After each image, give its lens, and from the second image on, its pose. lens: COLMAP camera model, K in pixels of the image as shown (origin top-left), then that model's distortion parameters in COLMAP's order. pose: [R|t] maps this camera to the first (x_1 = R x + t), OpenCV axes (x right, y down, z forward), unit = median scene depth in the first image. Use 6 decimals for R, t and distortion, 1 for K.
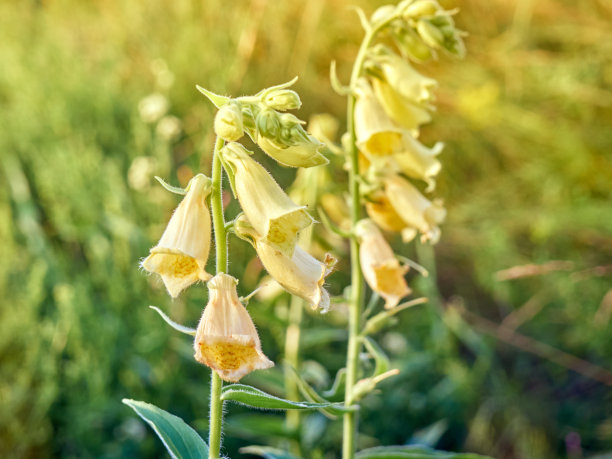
lens RADIAL K [[1524.2, 0, 310.4], [0, 1524.2, 225.2], [0, 0, 1]] dist [0.028292, 0.000000]
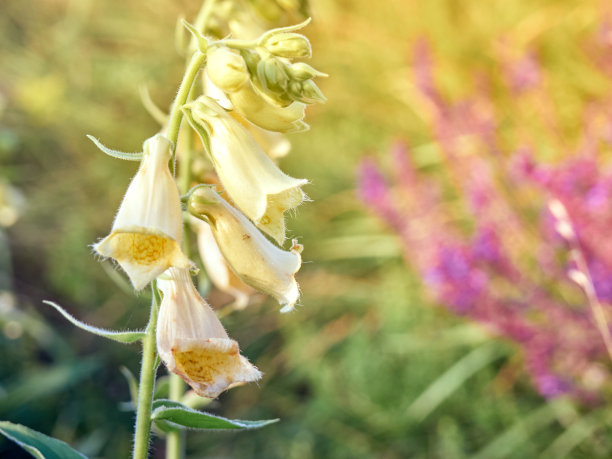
lens RADIAL K [[1524.2, 0, 302.0], [0, 1524.2, 233.5], [0, 0, 1]] dist [0.028292, 0.000000]
pose [[0.941266, 0.027908, 0.336510, -0.263868], [-0.029442, 0.999566, -0.000543, 0.015813], [-0.336379, -0.009396, 0.941680, 0.229628]]
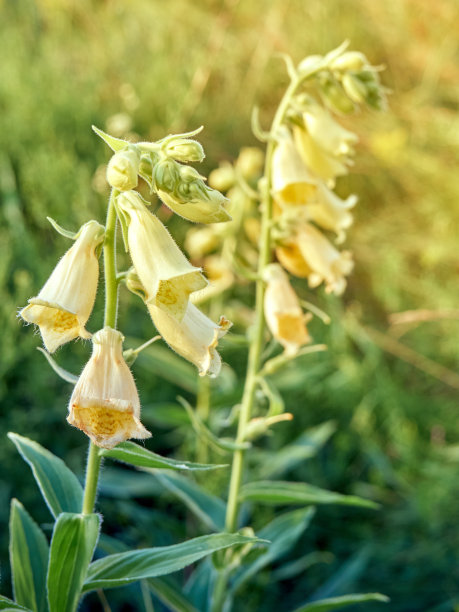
lens RADIAL K [[1156.3, 0, 227.1], [0, 1156.3, 309.7], [0, 0, 1]] dist [0.048255, 0.000000]
pose [[0.995700, 0.091824, -0.012209, 0.022547], [-0.090613, 0.992869, 0.077464, -0.041314], [0.019235, -0.076025, 0.996920, 0.292060]]
